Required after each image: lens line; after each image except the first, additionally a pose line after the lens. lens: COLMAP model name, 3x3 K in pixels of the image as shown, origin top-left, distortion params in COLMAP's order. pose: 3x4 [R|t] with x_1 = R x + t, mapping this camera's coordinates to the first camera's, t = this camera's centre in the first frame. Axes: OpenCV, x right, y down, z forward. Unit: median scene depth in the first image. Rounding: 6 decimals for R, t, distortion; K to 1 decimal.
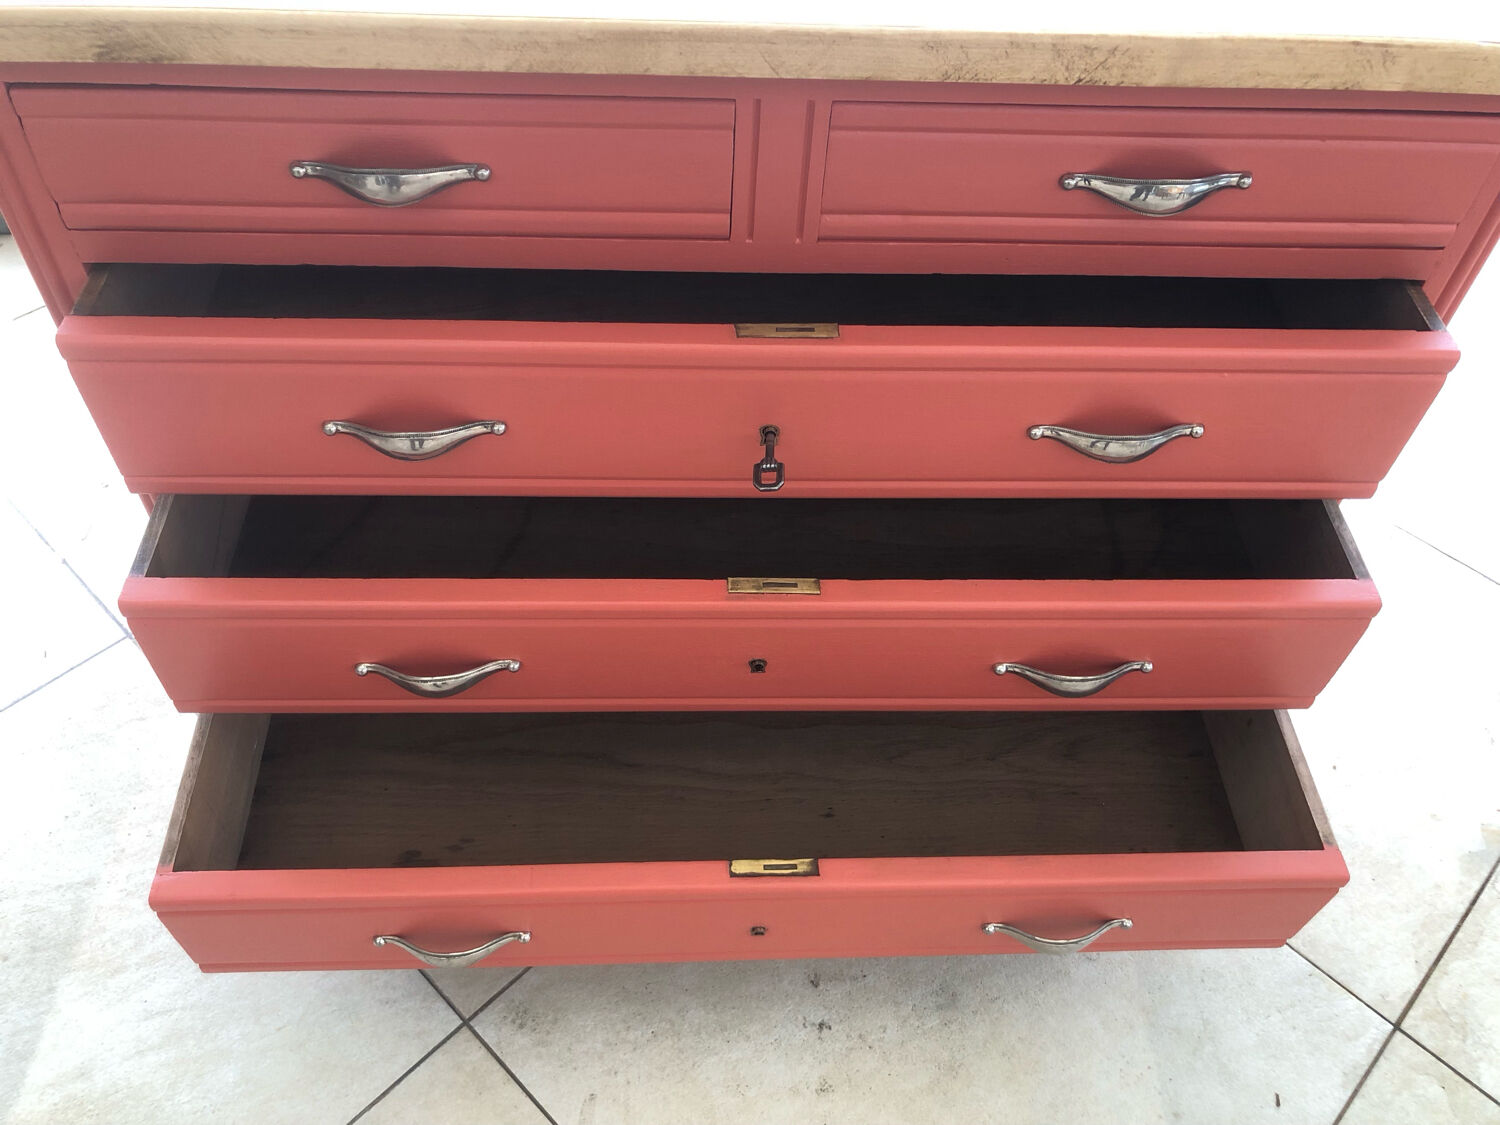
lens RADIAL K [[1244.4, 0, 747.6], [0, 1244.4, 571.2], [0, 0, 1]] dist [0.012717, -0.012558]
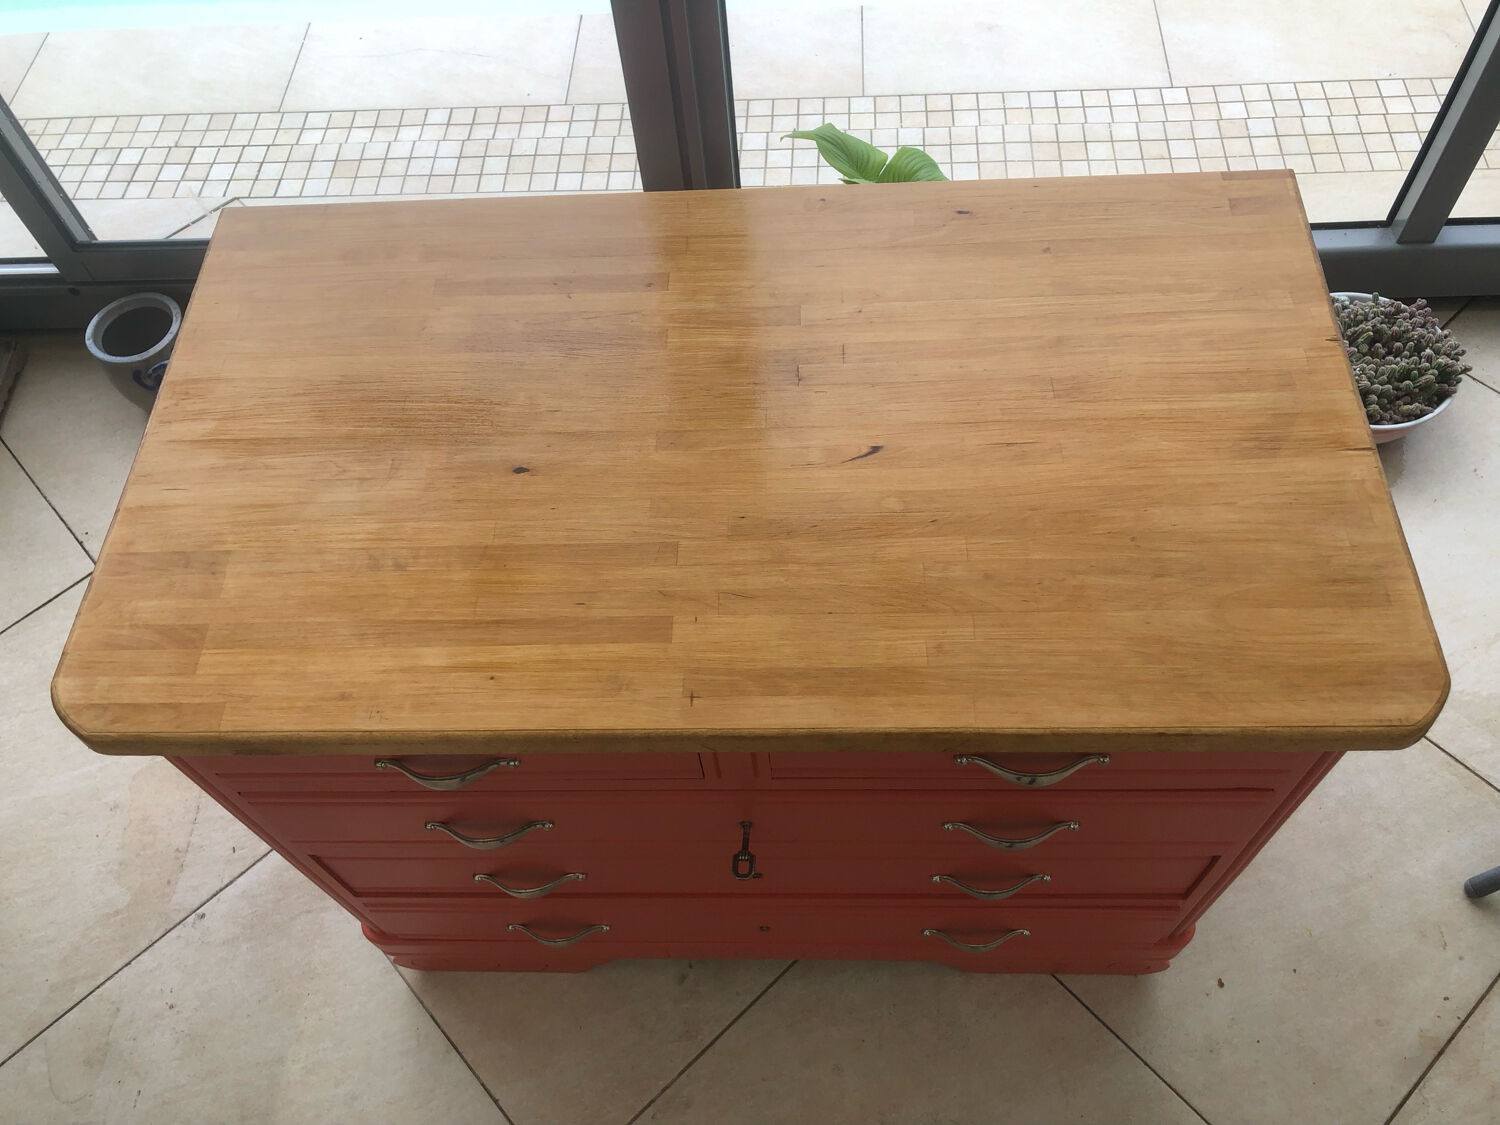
lens RADIAL K [[1244.4, 0, 755.8], [0, 1244.4, 558.5], [0, 0, 1]] dist [0.012717, -0.012558]
pose [[0.993223, -0.007794, -0.115959, 0.131682], [0.023791, 0.990254, 0.137225, -0.449101], [0.113760, -0.139053, 0.983729, -0.171265]]
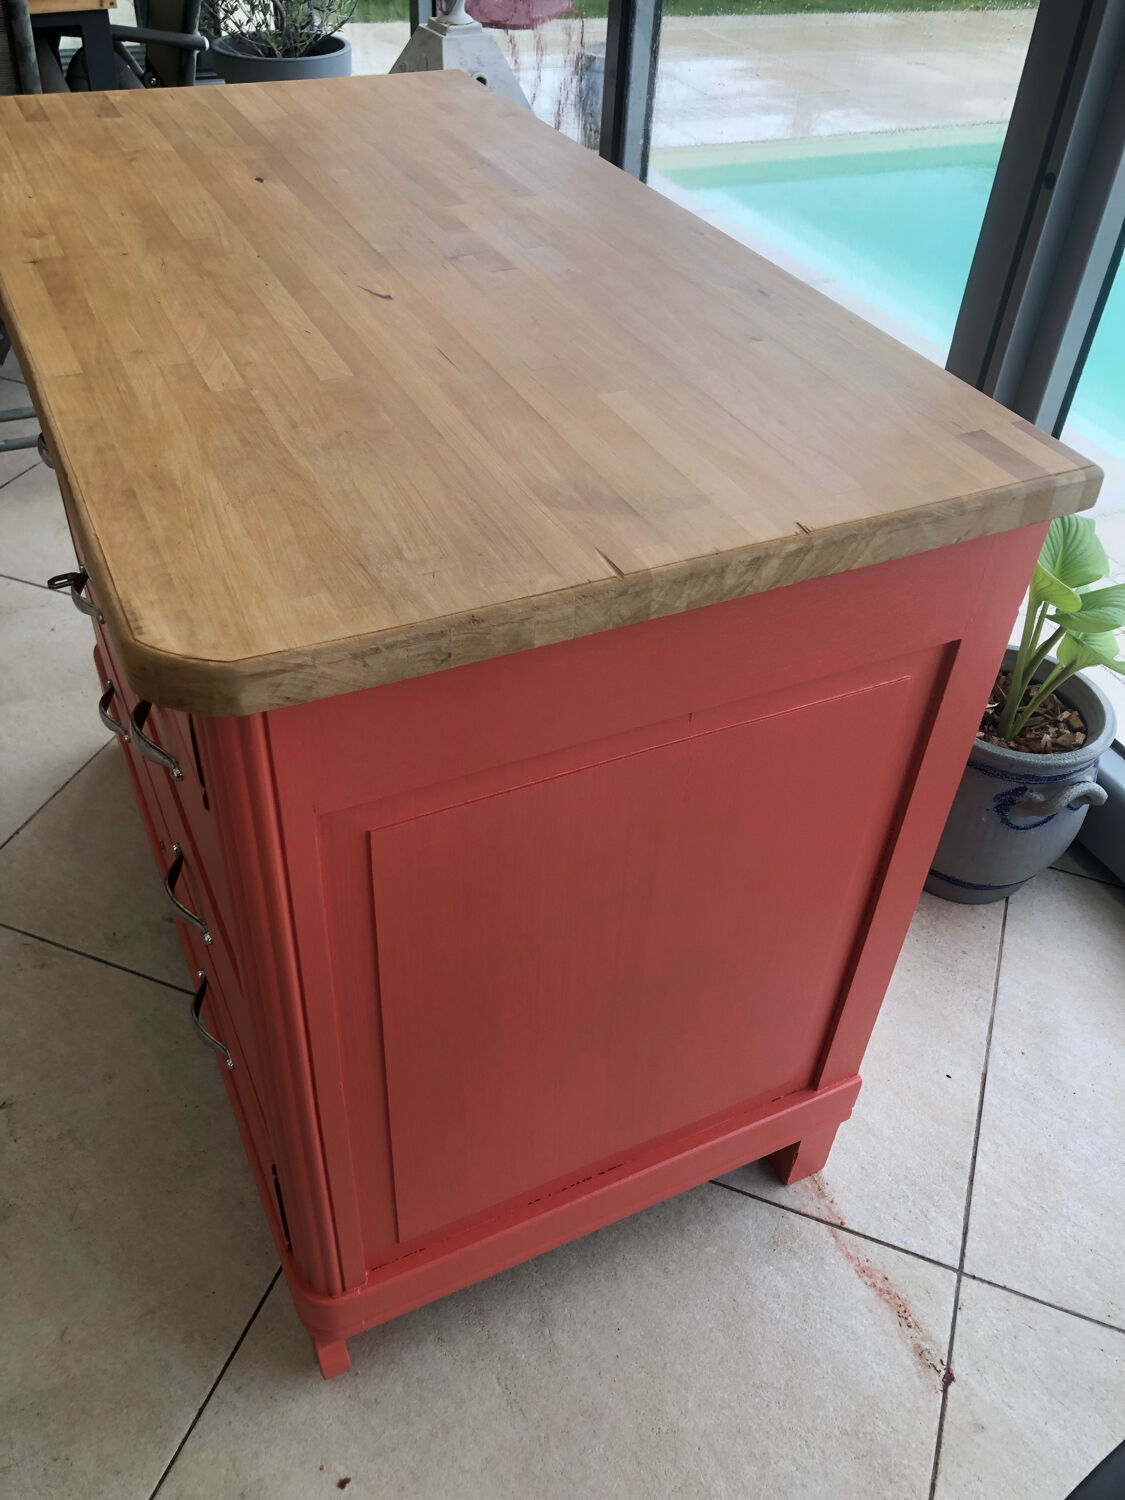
lens RADIAL K [[1244.4, 0, 560.2], [0, 1244.4, 741.5], [0, 0, 1]] dist [0.012717, -0.012558]
pose [[0.397453, 0.575661, -0.714595, 0.866894], [-0.727955, 0.671920, 0.136400, -0.402279], [0.558671, 0.465981, 0.686111, 0.352132]]
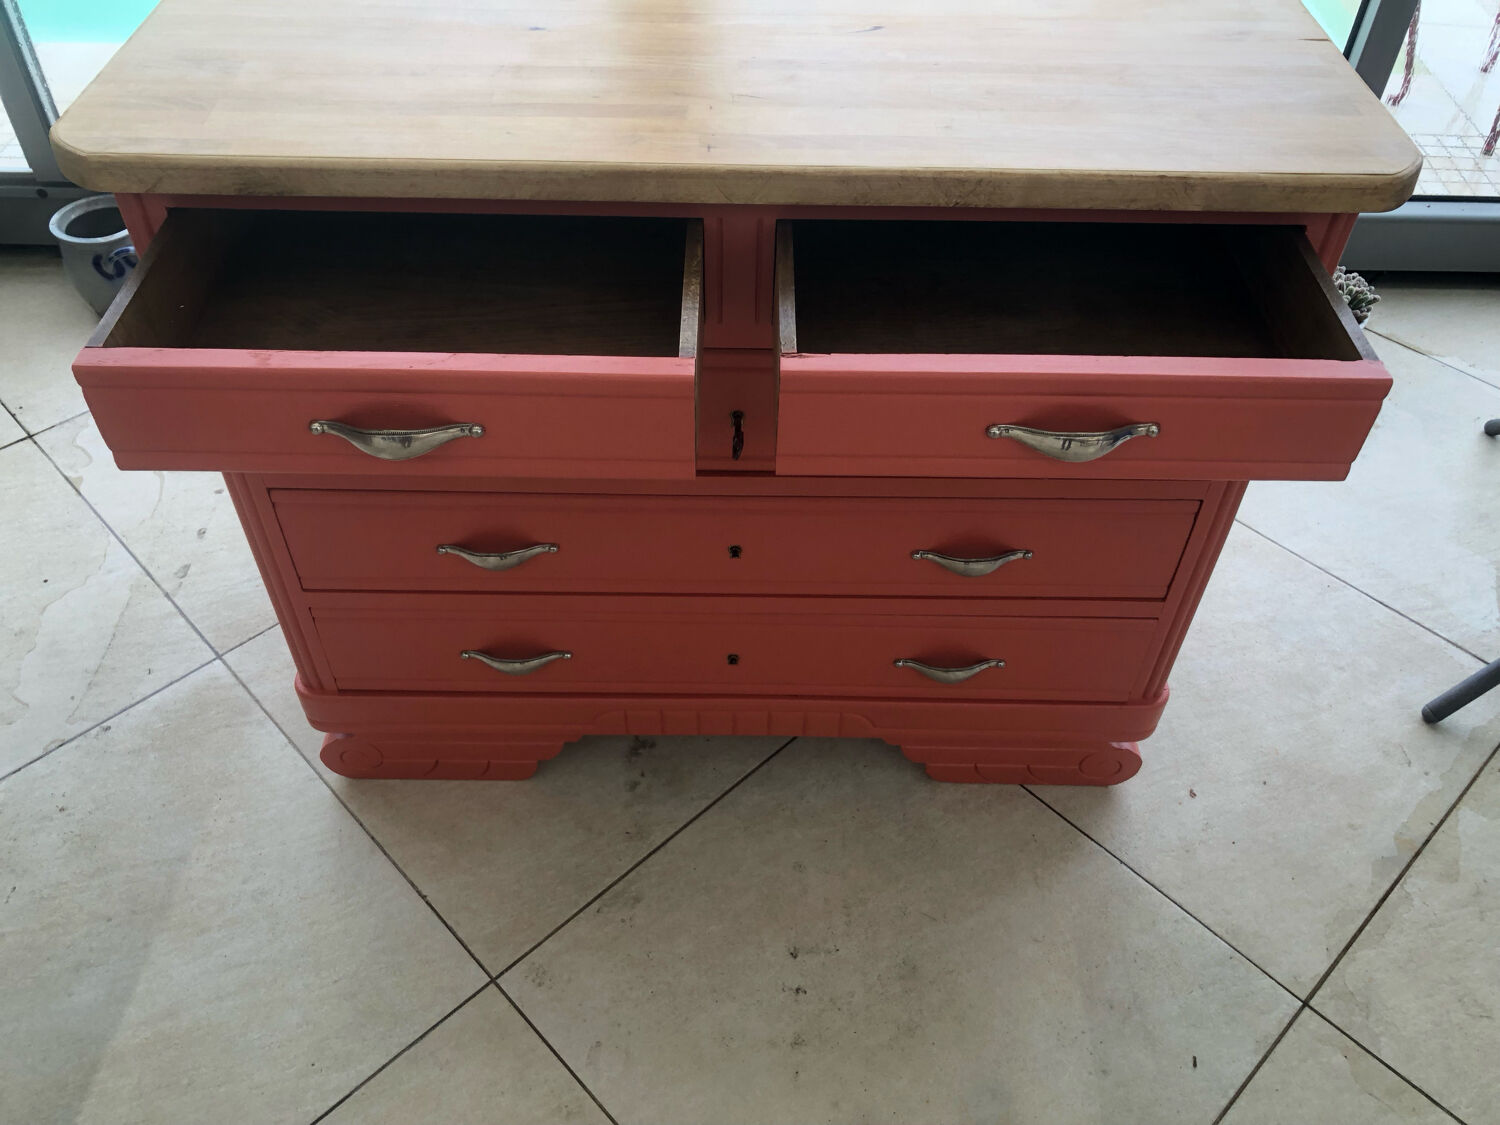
lens RADIAL K [[1244.4, 0, 759.7], [0, 1244.4, 555.0], [0, 0, 1]] dist [0.012717, -0.012558]
pose [[0.999273, 0.006778, -0.037512, 0.065910], [-0.009756, 0.996763, -0.079796, 0.055915], [0.036850, 0.080104, 0.996105, -0.190439]]
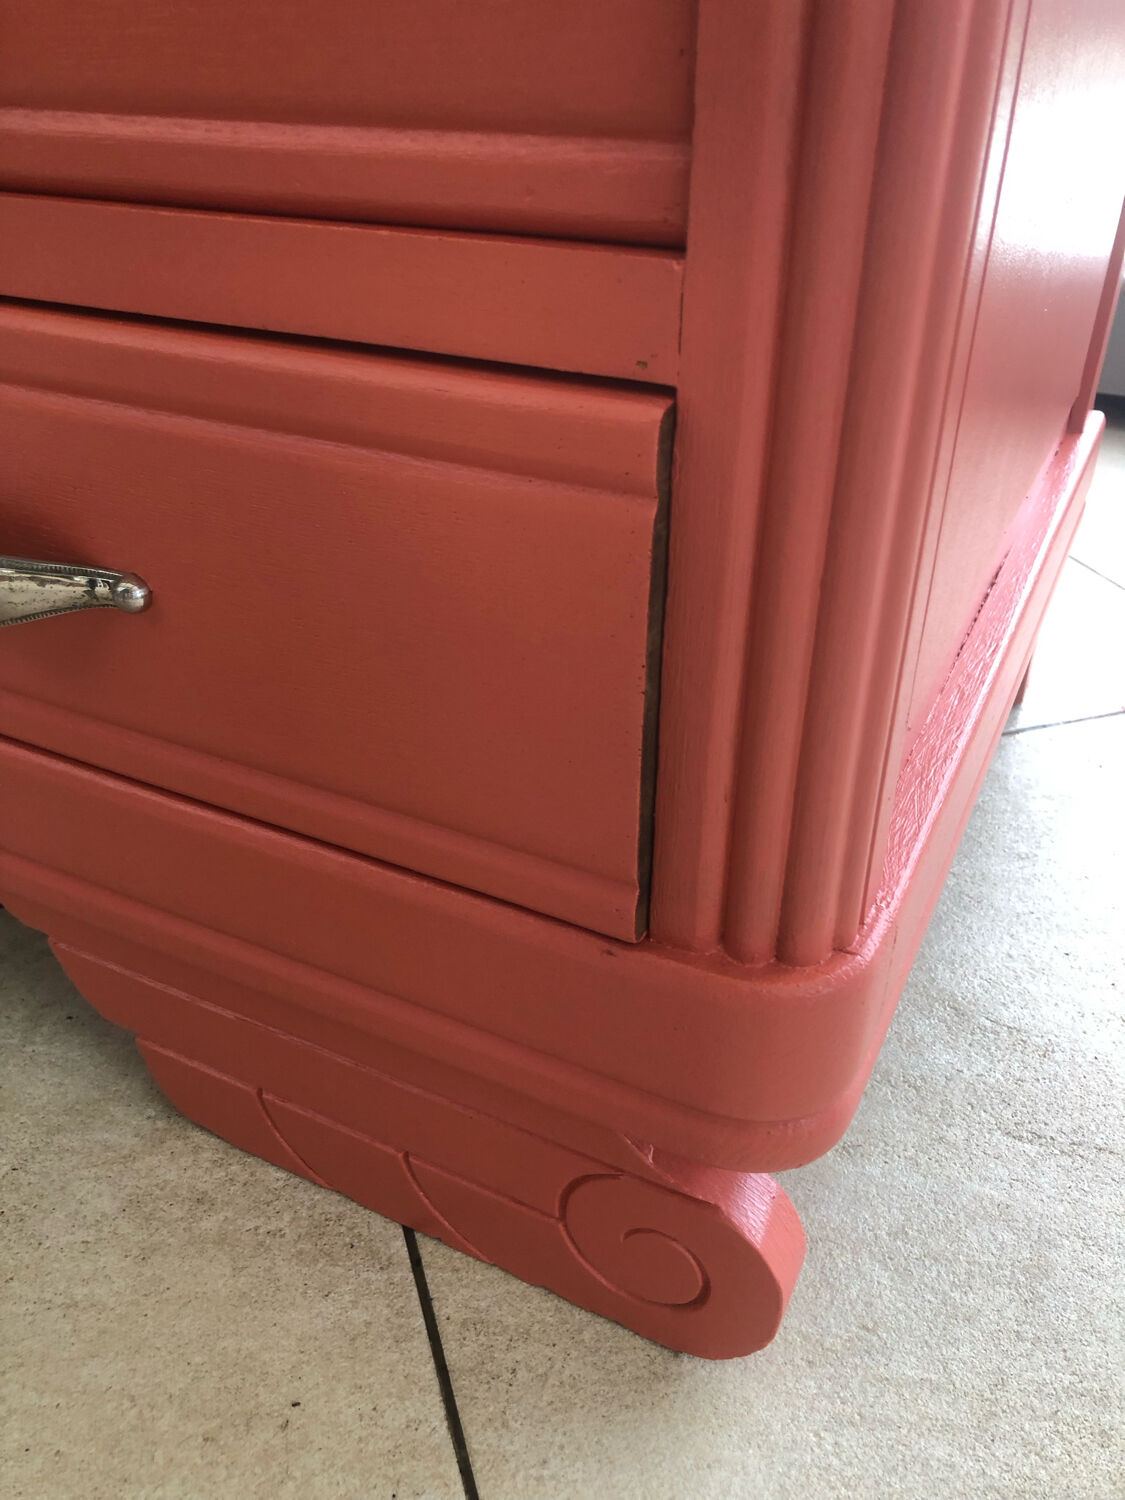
lens RADIAL K [[1244.4, 0, 562.0], [0, 1244.4, 746.4], [0, 0, 1]] dist [0.012717, -0.012558]
pose [[0.872478, 0.210107, -0.441177, 0.469003], [-0.344109, 0.905195, -0.249423, 0.133281], [0.346946, 0.369429, 0.862062, 0.759043]]
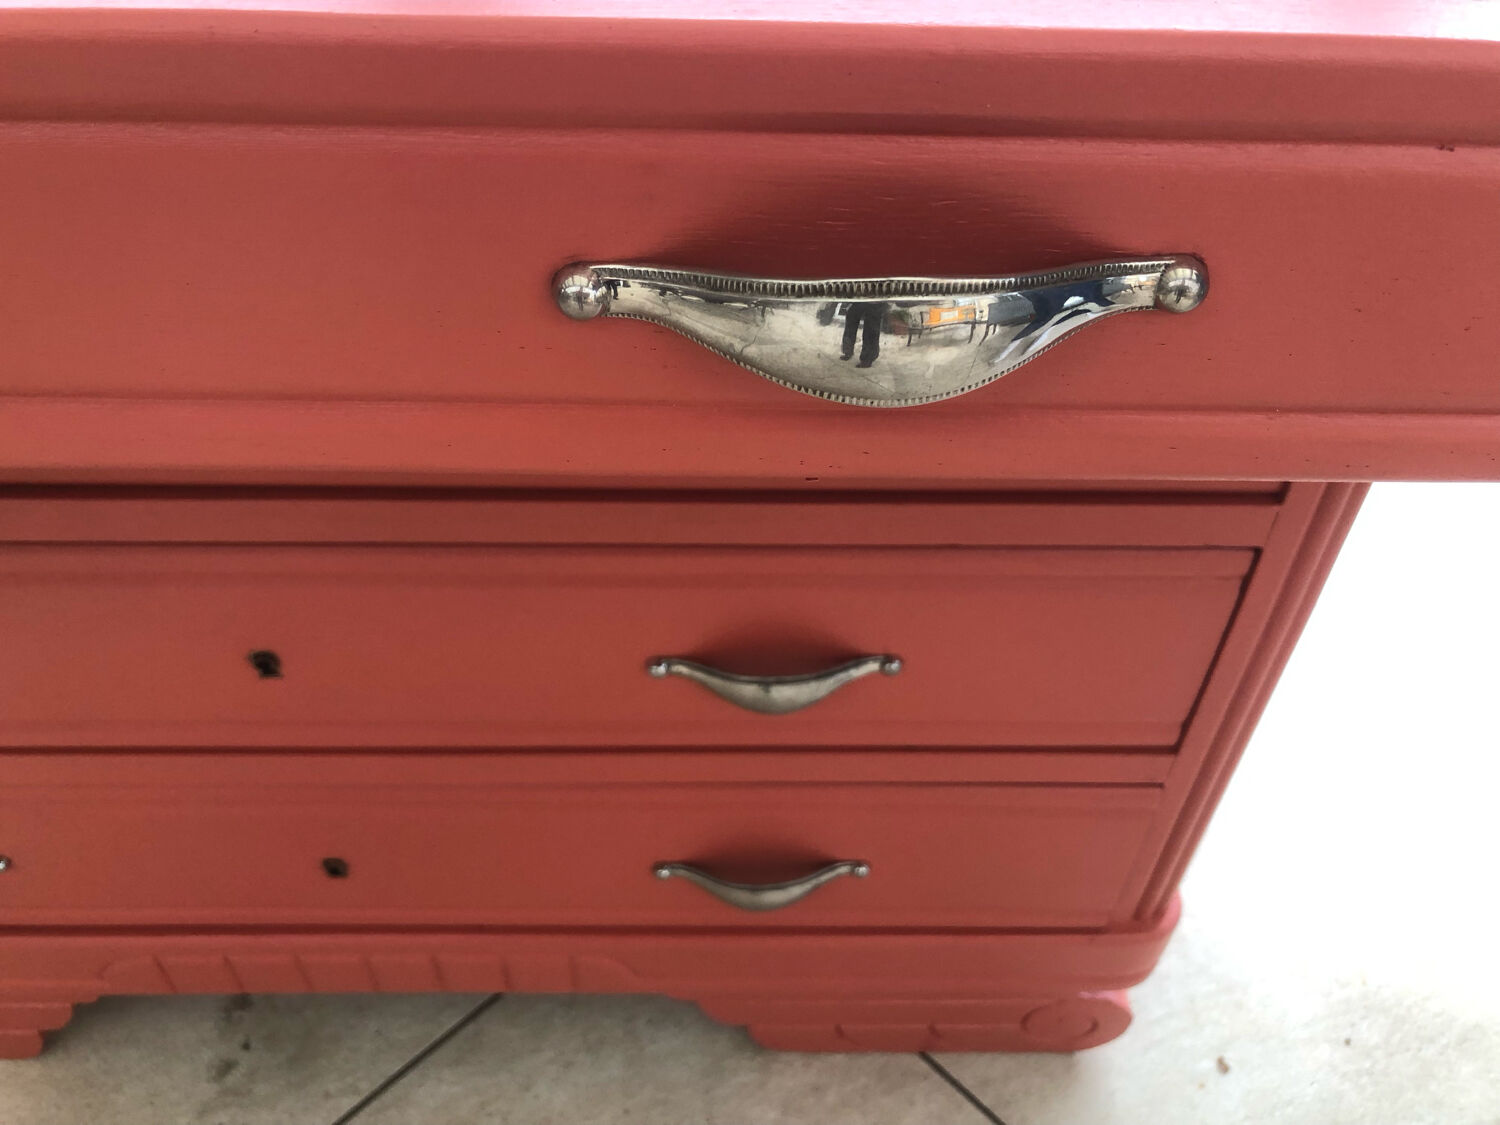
lens RADIAL K [[1244.4, 0, 755.7], [0, 1244.4, 555.7], [0, 0, 1]] dist [0.012717, -0.012558]
pose [[0.999750, -0.001741, -0.022308, 0.209252], [-0.000994, 0.992526, -0.122028, -0.012983], [0.022354, 0.122020, 0.992276, 0.360915]]
